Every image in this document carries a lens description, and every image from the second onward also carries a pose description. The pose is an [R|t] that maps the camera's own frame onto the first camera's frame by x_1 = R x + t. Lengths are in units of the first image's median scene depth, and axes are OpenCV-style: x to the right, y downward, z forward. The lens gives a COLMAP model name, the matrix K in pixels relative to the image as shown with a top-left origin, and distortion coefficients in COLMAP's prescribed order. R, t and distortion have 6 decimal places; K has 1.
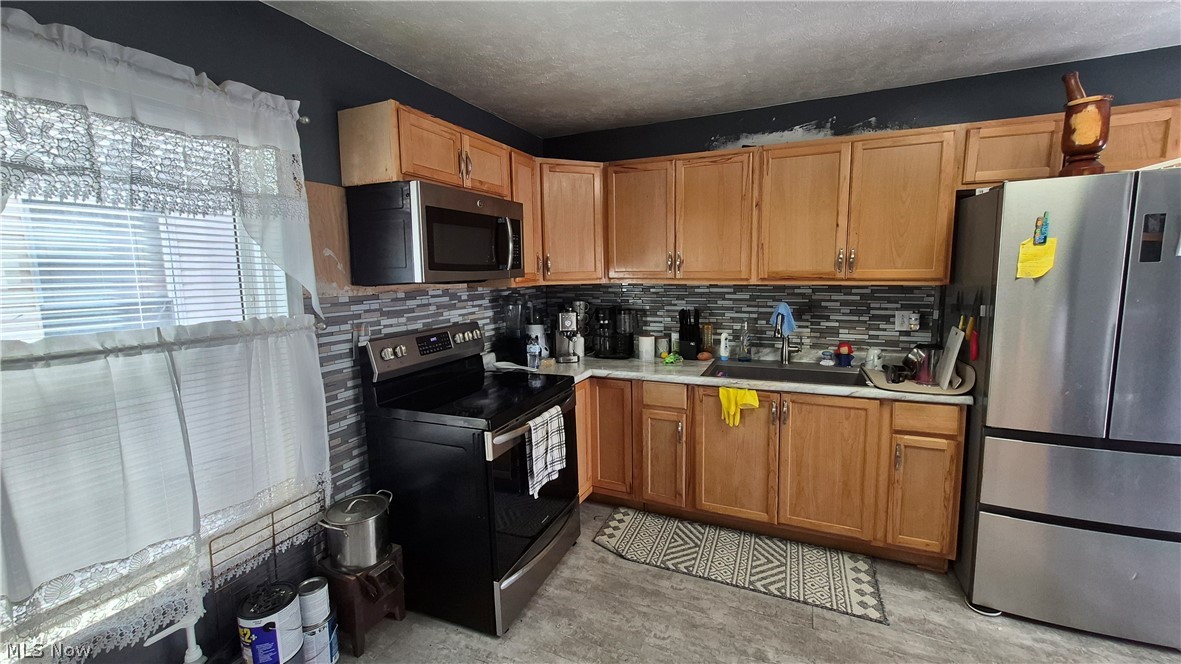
lens RADIAL K [[467.3, 0, 596.7], [0, 467.3, 318.4], [0, 0, 1]] dist [-0.000492, -0.000562]
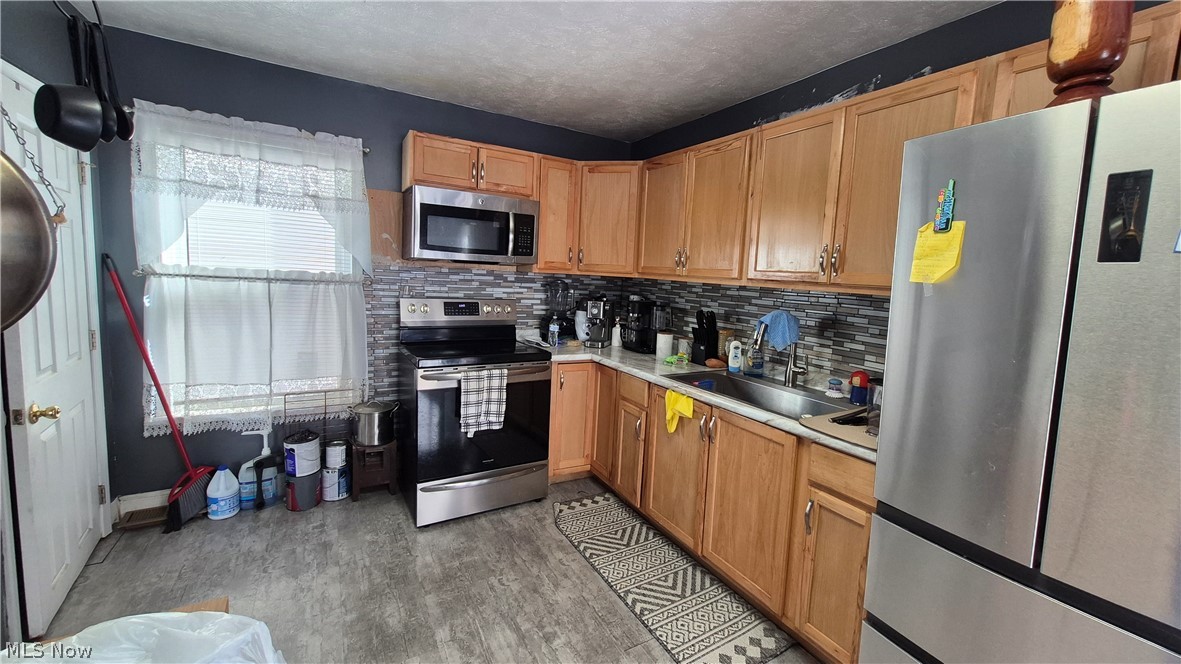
lens RADIAL K [[467.3, 0, 596.7], [0, 467.3, 318.4], [0, 0, 1]] dist [-0.000492, -0.000562]
pose [[0.802061, 0.114199, -0.586222, 0.669798], [-0.126182, 0.991794, 0.020567, 0.004822], [0.583760, 0.057474, 0.809889, 0.143752]]
